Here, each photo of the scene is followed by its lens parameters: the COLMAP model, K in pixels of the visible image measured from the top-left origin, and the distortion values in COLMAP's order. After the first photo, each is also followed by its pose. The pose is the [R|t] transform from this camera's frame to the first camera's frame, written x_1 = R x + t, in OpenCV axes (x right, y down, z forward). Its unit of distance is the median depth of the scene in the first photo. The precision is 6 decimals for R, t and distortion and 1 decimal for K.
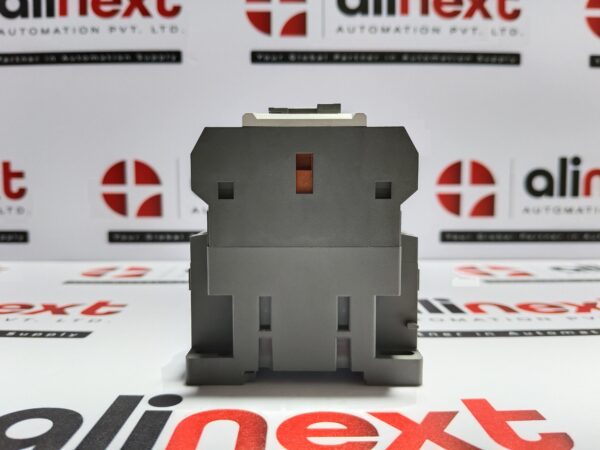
lens RADIAL K [[486.9, 0, 300.0], [0, 486.9, 225.0], [0, 0, 1]] dist [-0.004432, -0.091174]
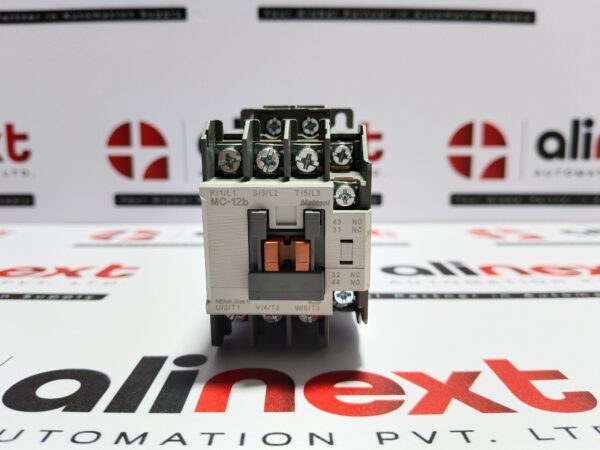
lens RADIAL K [[489.6, 0, 300.0], [0, 489.6, 225.0], [0, 0, 1]] dist [-0.008293, -0.097356]
pose [[1.000000, -0.000169, -0.000300, -0.017520], [0.000190, 0.997234, 0.074328, 0.001837], [0.000286, -0.074328, 0.997234, 0.002932]]
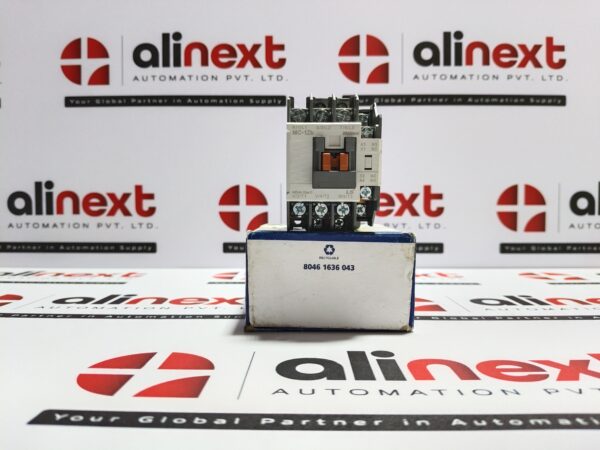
lens RADIAL K [[456.8, 0, 300.0], [0, 456.8, 225.0], [0, 0, 1]] dist [0.004051, -0.081933]
pose [[0.999521, 0.000997, -0.030927, -0.173286], [-0.002167, 0.999282, -0.037815, 0.010610], [0.030867, 0.037864, 0.998806, -0.136696]]
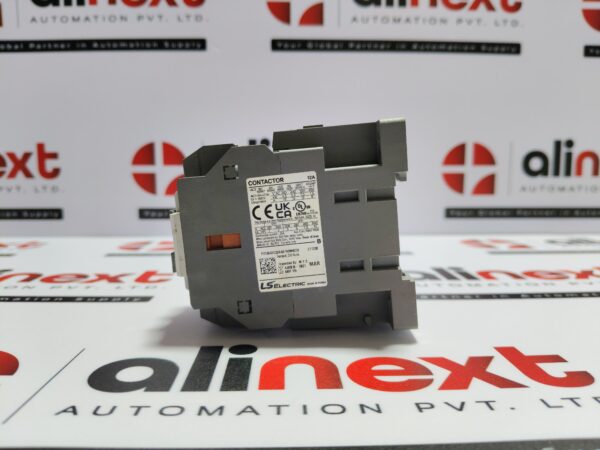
lens RADIAL K [[465.8, 0, 300.0], [0, 465.8, 225.0], [0, 0, 1]] dist [-0.008360, -0.080140]
pose [[0.999839, -0.001945, 0.017860, -0.057239], [0.001150, 0.999012, 0.044430, 0.004258], [-0.017929, -0.044402, 0.998853, -0.038064]]
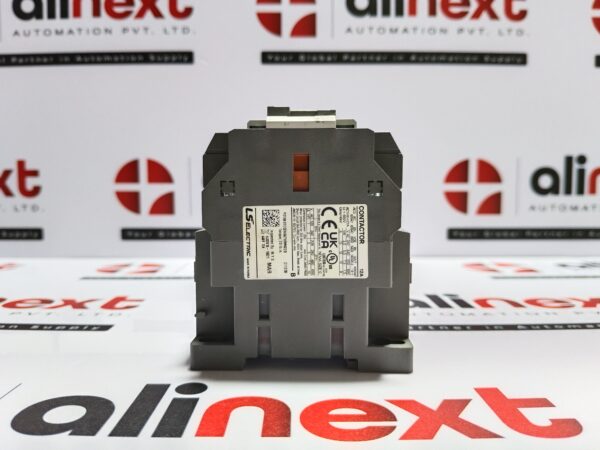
lens RADIAL K [[485.0, 0, 300.0], [0, 485.0, 225.0], [0, 0, 1]] dist [0.000090, -0.095471]
pose [[0.999973, 0.000311, -0.007314, -0.012642], [-0.000286, 0.999994, 0.003477, 0.001648], [0.007315, -0.003475, 0.999967, -0.015677]]
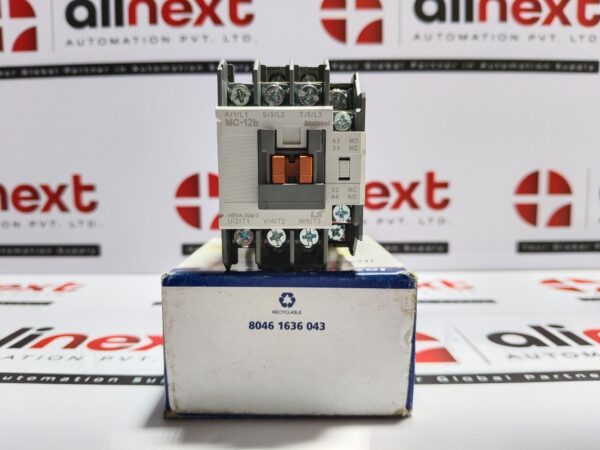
lens RADIAL K [[469.2, 0, 300.0], [0, 469.2, 225.0], [0, 0, 1]] dist [-0.008841, -0.088777]
pose [[0.999735, -0.006246, -0.022158, -0.134721], [0.006853, 0.999601, 0.027401, -0.052740], [0.021978, -0.027546, 0.999379, 0.048943]]
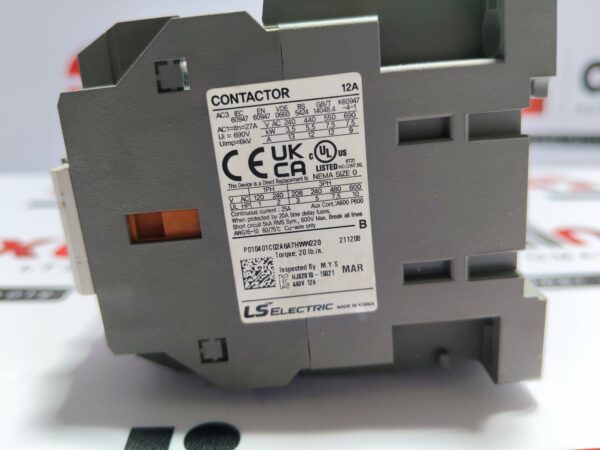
lens RADIAL K [[485.0, 0, 300.0], [0, 485.0, 225.0], [0, 0, 1]] dist [0.000090, -0.095471]
pose [[0.998910, -0.014048, 0.044522, -0.068958], [0.004749, 0.979282, 0.202445, -0.004542], [-0.046443, -0.202013, 0.978281, 0.168211]]
